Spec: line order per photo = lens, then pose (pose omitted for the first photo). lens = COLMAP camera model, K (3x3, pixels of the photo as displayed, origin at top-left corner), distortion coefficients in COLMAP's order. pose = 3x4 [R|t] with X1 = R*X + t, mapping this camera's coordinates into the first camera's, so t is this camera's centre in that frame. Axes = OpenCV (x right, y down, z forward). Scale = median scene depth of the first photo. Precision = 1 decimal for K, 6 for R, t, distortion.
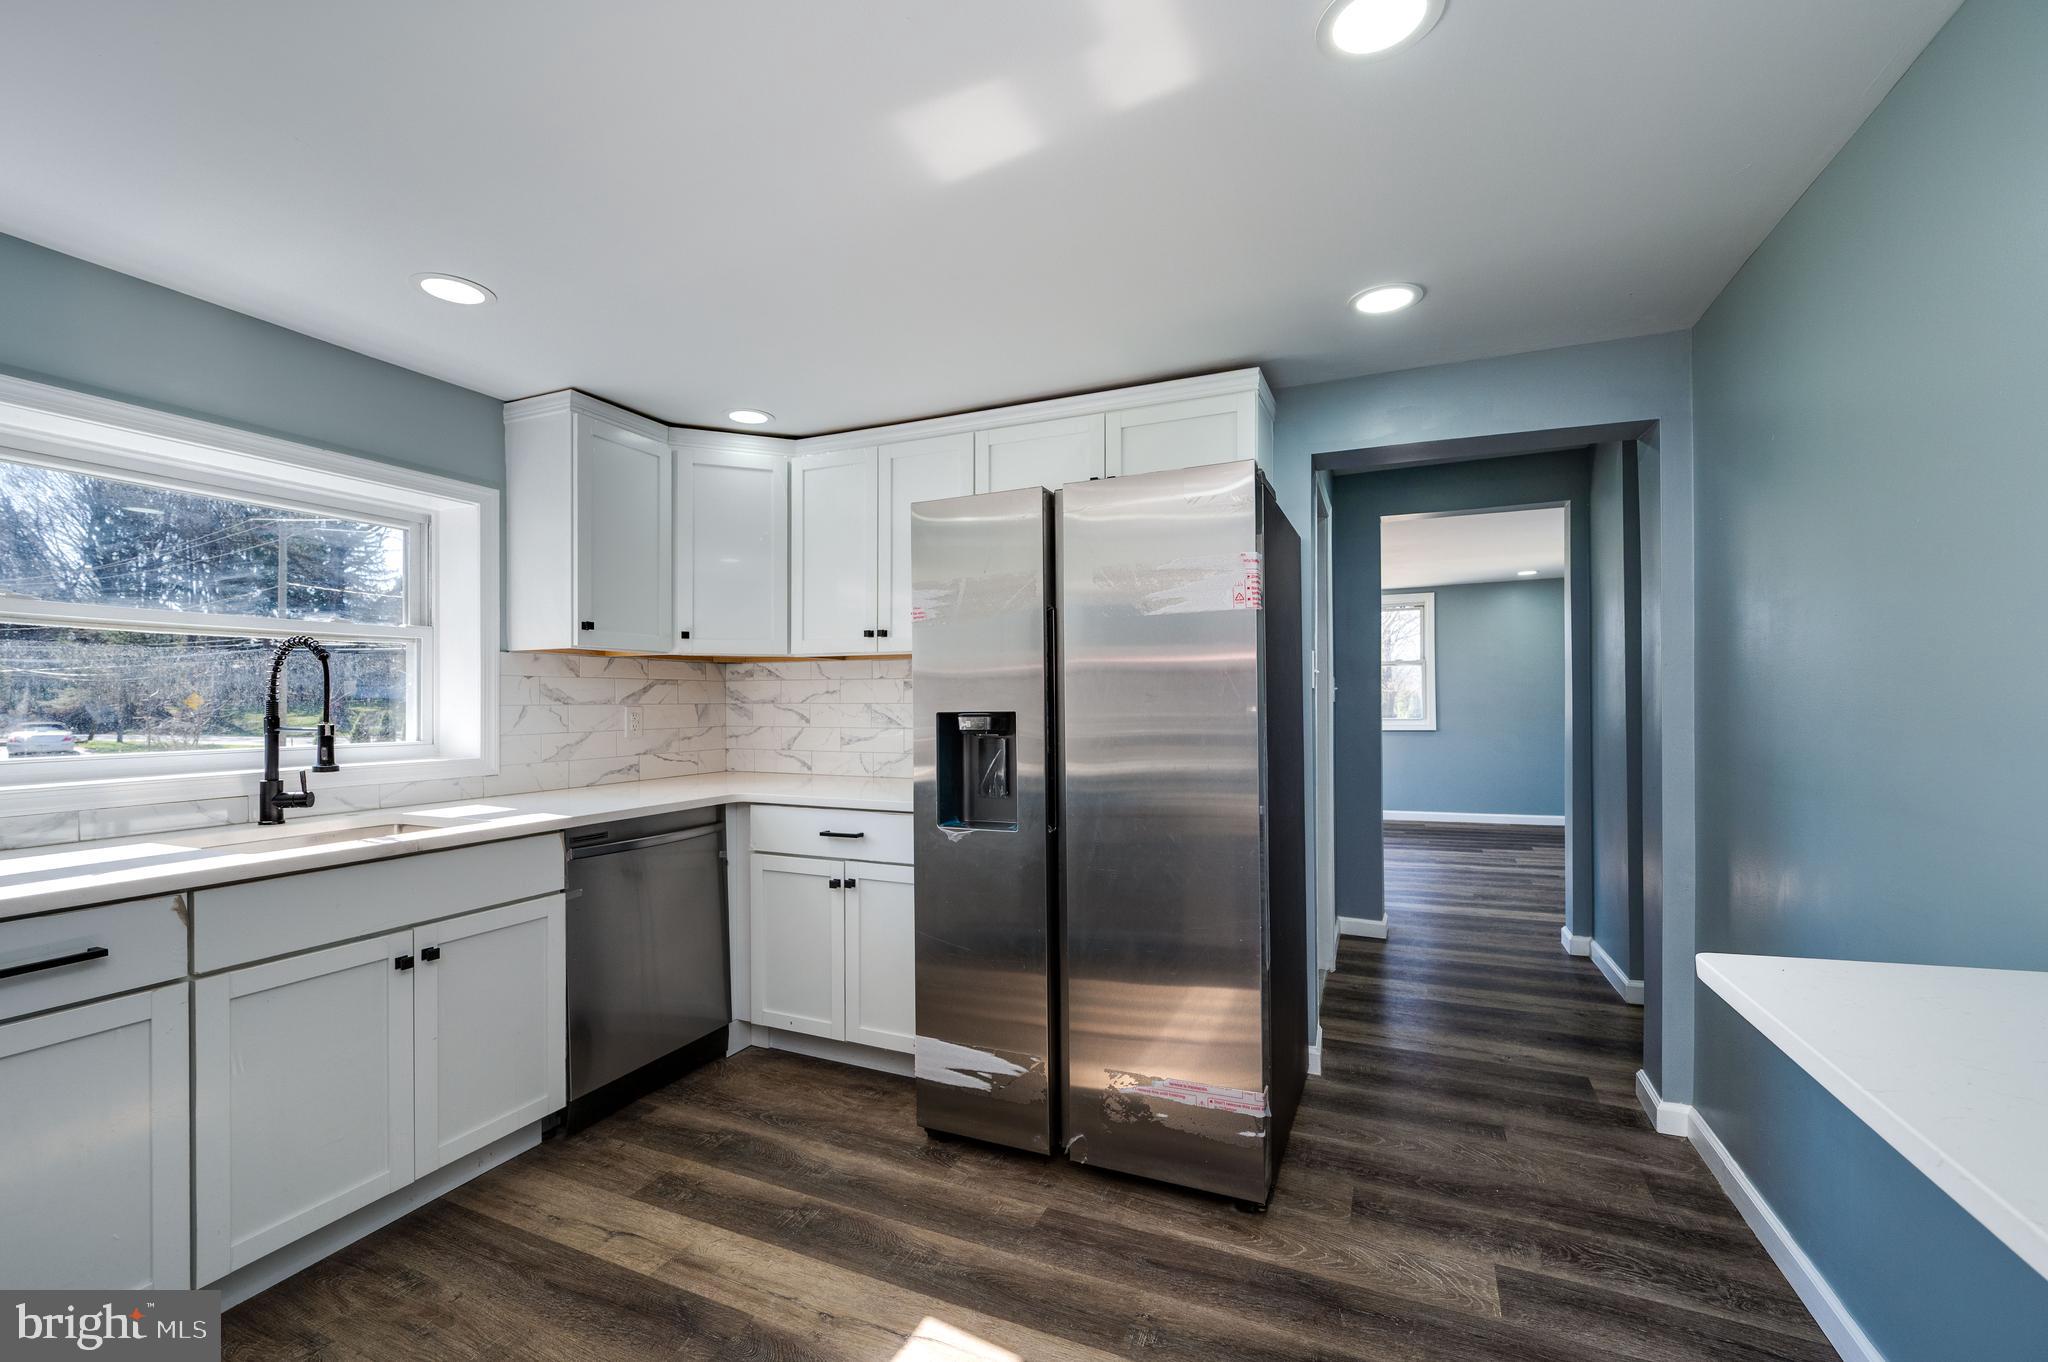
lens RADIAL K [[801.8, 0, 1057.5], [0, 801.8, 699.4], [0, 0, 1]] dist [-0.000198, 0.000065]
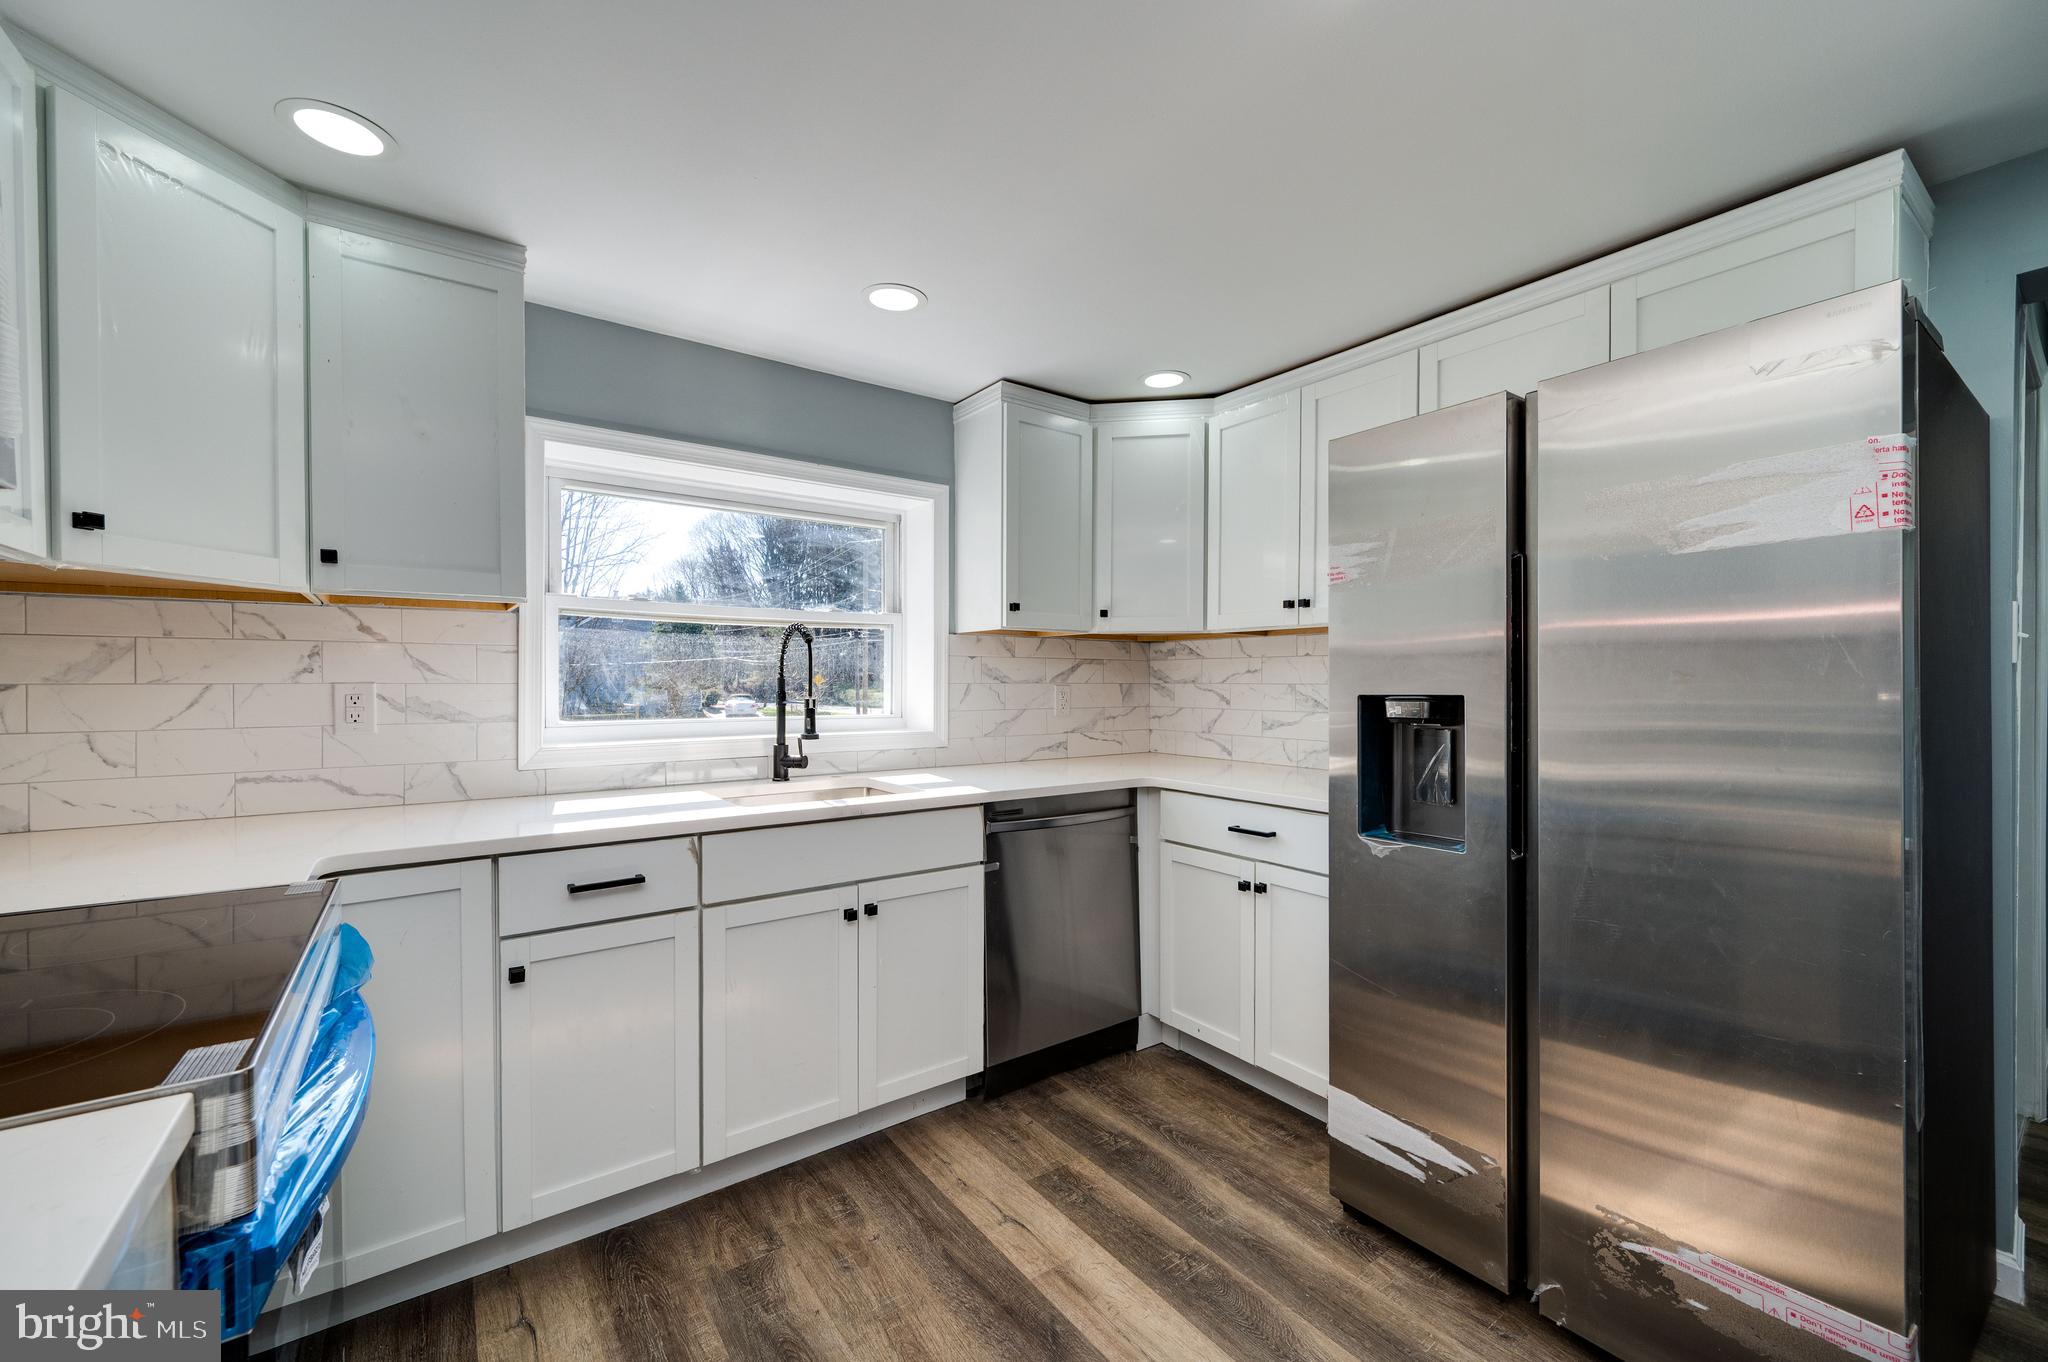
lens RADIAL K [[828.5, 0, 1077.7], [0, 828.5, 687.7], [0, 0, 1]] dist [0.000234, 0.000168]
pose [[0.869538, 0.008666, -0.493790, 0.016077], [-0.004464, 0.999943, 0.009688, 0.002044], [0.493846, -0.006220, 0.869527, 0.130800]]
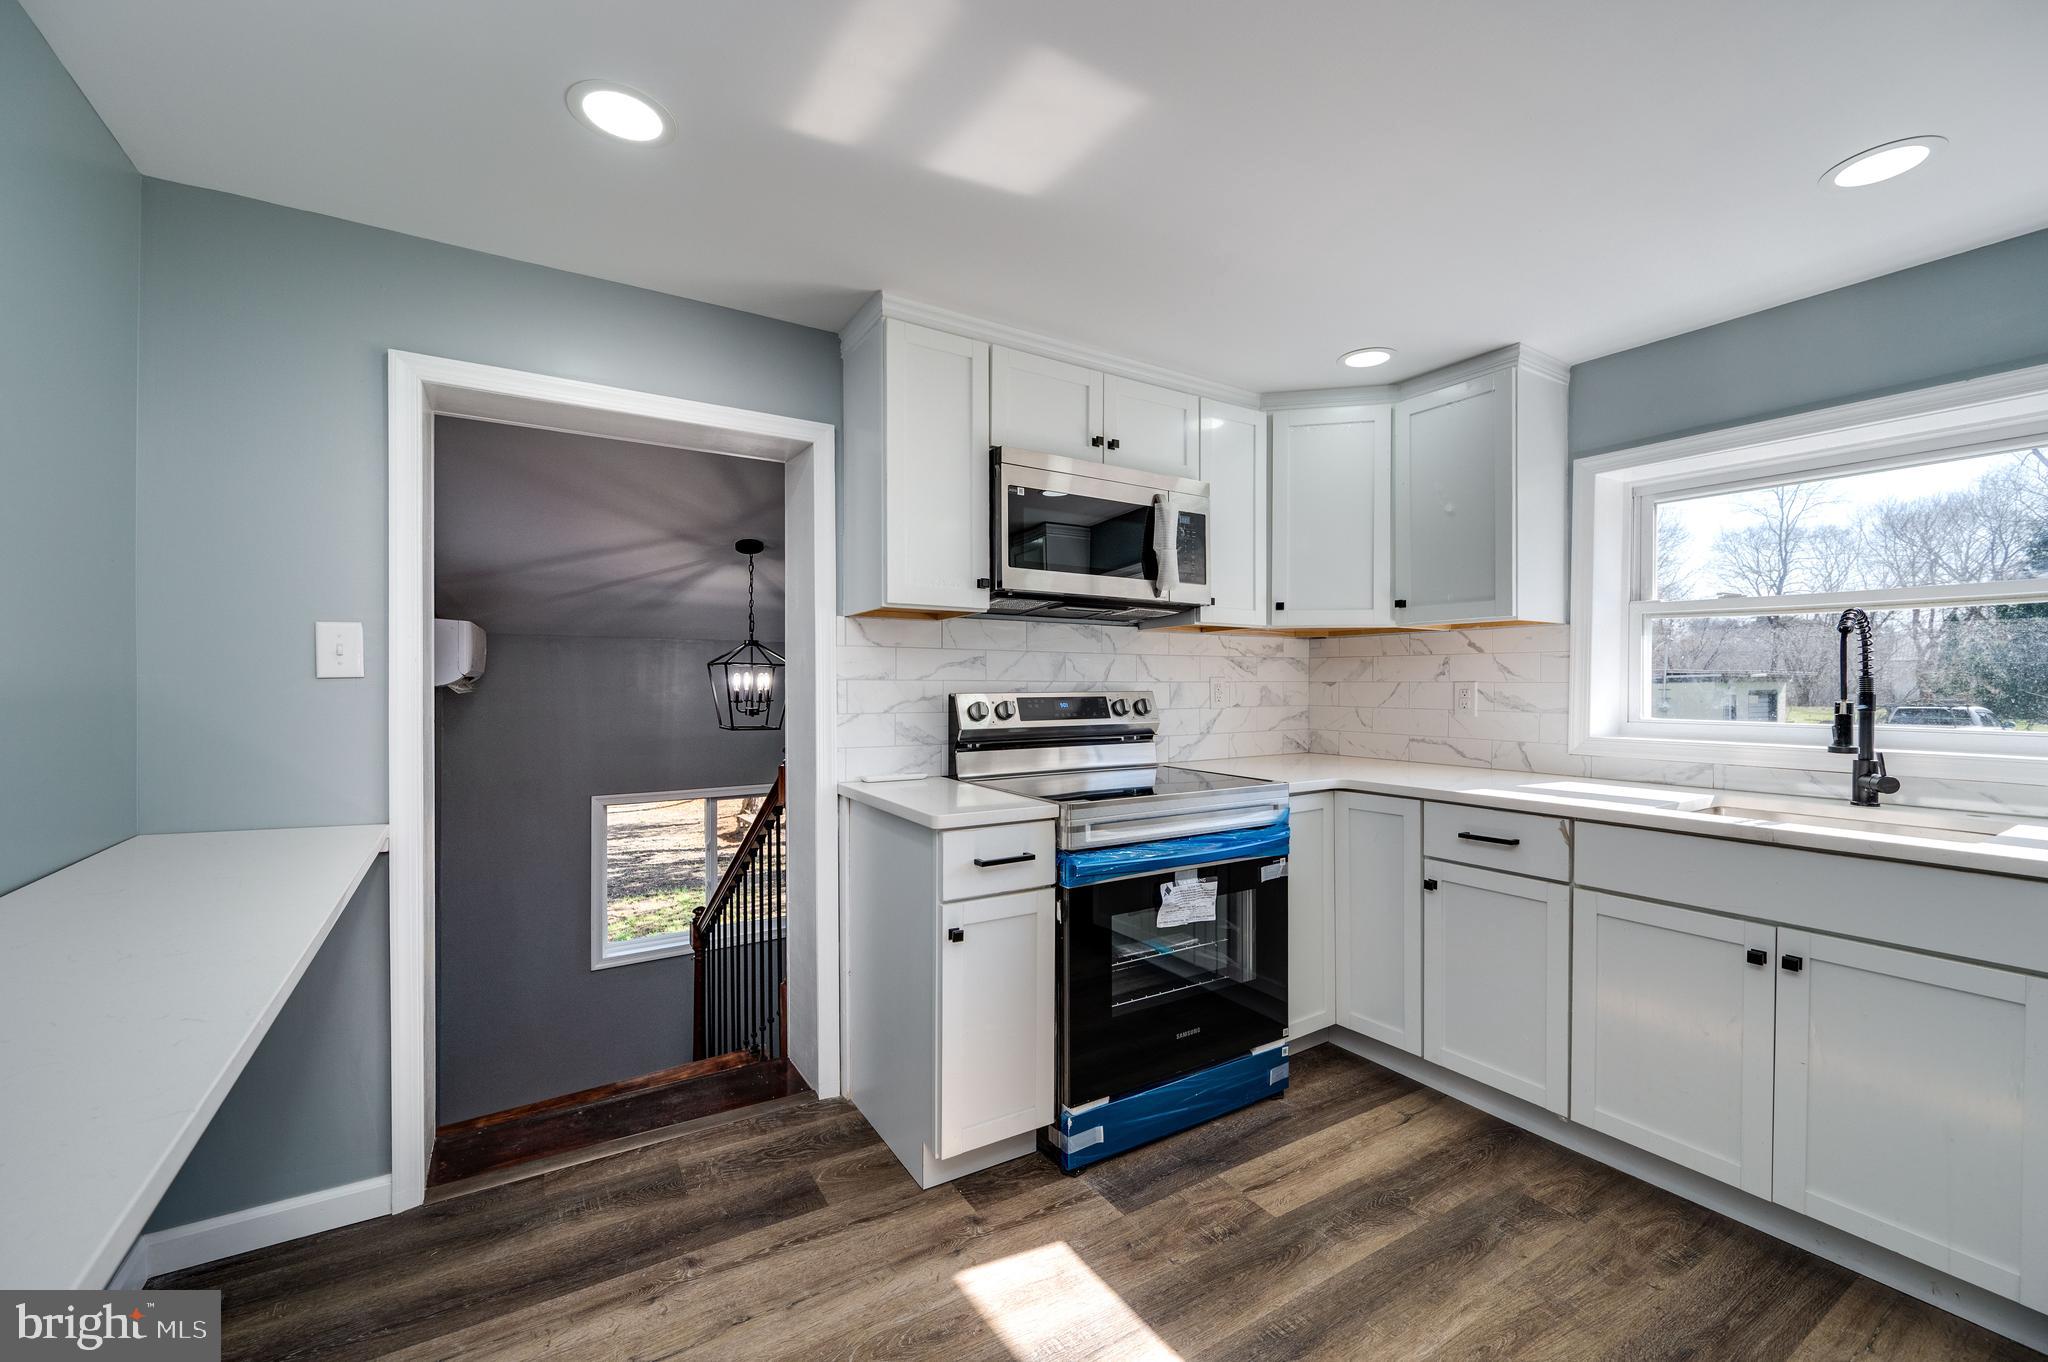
lens RADIAL K [[834.8, 0, 1035.6], [0, 834.8, 684.0], [0, 0, 1]] dist [-0.000621, -0.000019]
pose [[-0.564798, 0.007778, -0.825192, 0.370552], [0.001490, 0.999964, 0.008405, 0.000509], [0.825228, 0.003518, -0.564789, 0.687744]]
